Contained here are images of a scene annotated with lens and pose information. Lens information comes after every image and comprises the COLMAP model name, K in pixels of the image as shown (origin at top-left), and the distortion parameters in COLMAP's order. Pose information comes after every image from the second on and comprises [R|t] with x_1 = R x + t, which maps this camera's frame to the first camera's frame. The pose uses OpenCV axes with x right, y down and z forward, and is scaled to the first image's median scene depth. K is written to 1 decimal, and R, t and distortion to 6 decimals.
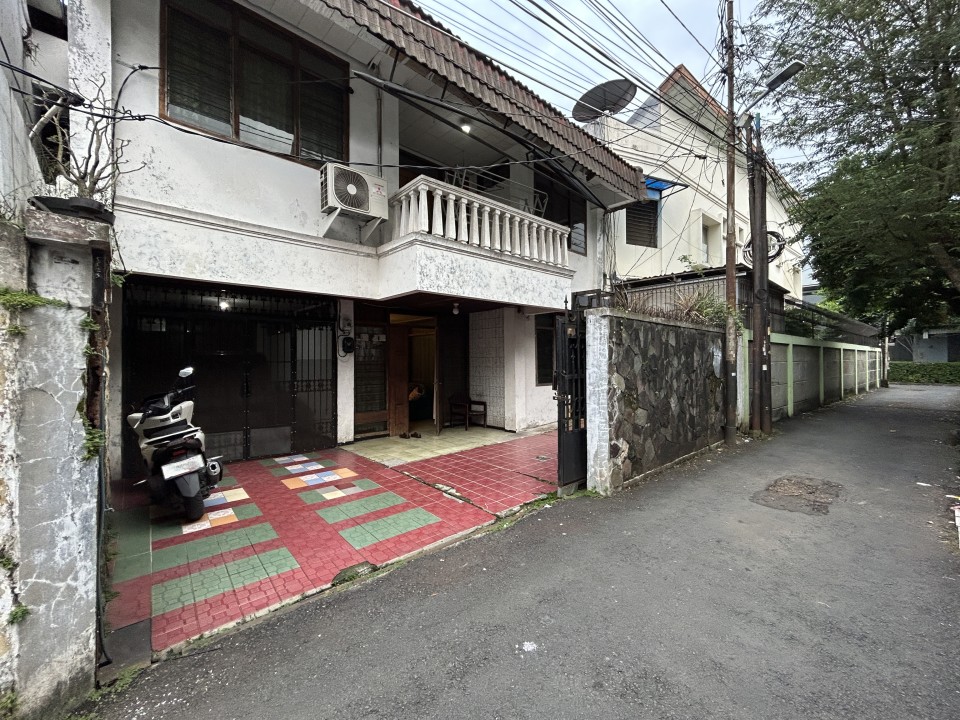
lens RADIAL K [[390.6, 0, 478.9], [0, 390.6, 356.5], [0, 0, 1]] dist [-0.000872, 0.001251]
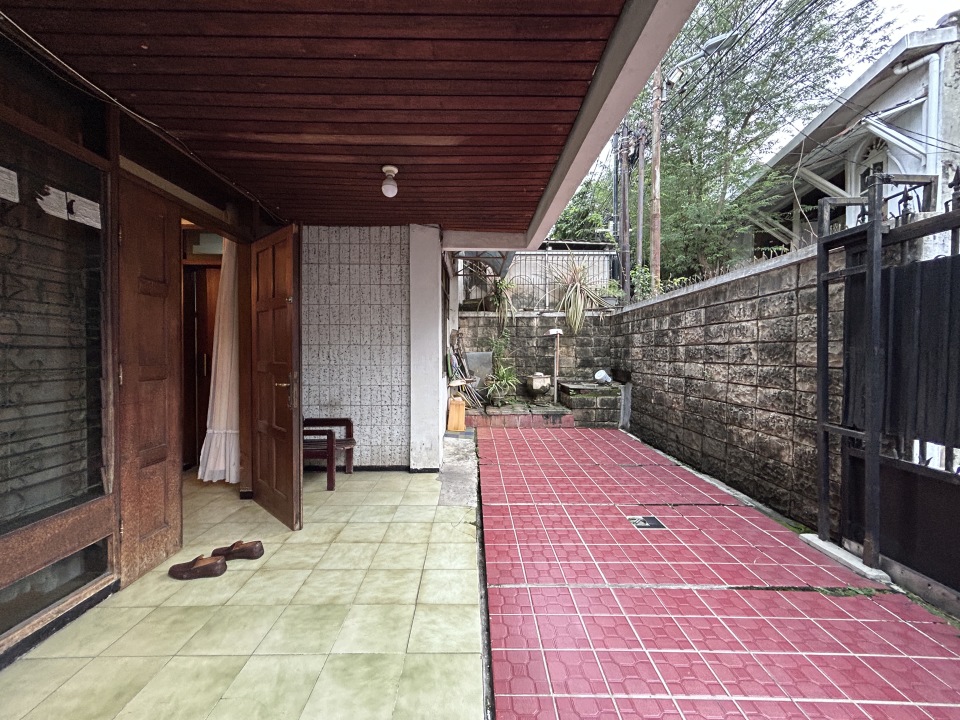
lens RADIAL K [[390.6, 0, 478.0], [0, 390.6, 359.5], [0, 0, 1]] dist [-0.000872, 0.001251]
pose [[0.661516, -0.003578, 0.749922, -0.344920], [-0.016633, 0.999673, 0.019442, 0.047462], [-0.749747, -0.025334, 0.661240, 0.828439]]
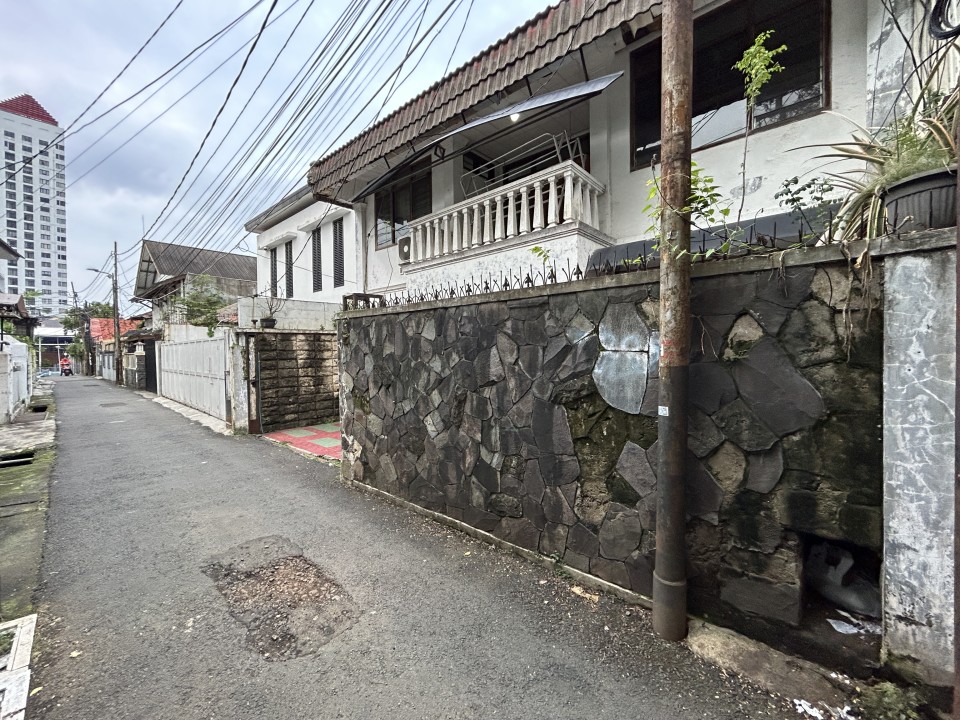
lens RADIAL K [[390.6, 0, 475.4], [0, 390.6, 358.8], [0, 0, 1]] dist [-0.000872, 0.001251]
pose [[0.093723, 0.018517, -0.995426, 1.087377], [0.020686, 0.999575, 0.020542, -0.006279], [0.995383, -0.022516, 0.093300, 0.947002]]
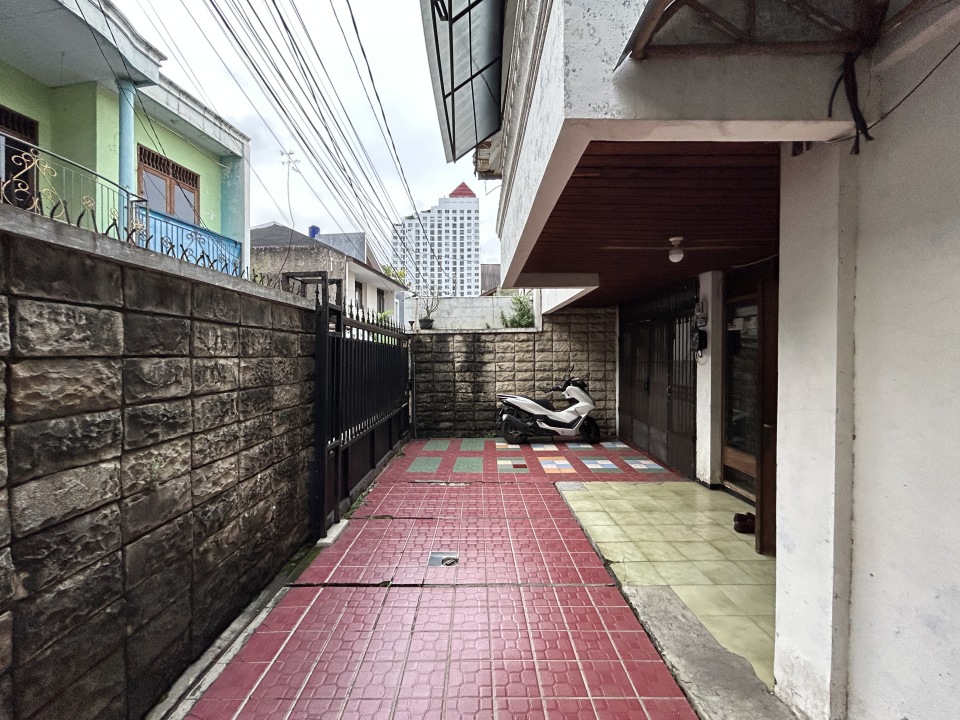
lens RADIAL K [[390.6, 0, 480.8], [0, 390.6, 357.7], [0, 0, 1]] dist [-0.000872, 0.001251]
pose [[-0.662706, 0.009293, -0.748822, 0.504692], [0.012189, 0.999924, 0.001622, -0.004495], [0.748780, -0.008053, -0.662769, 1.363112]]
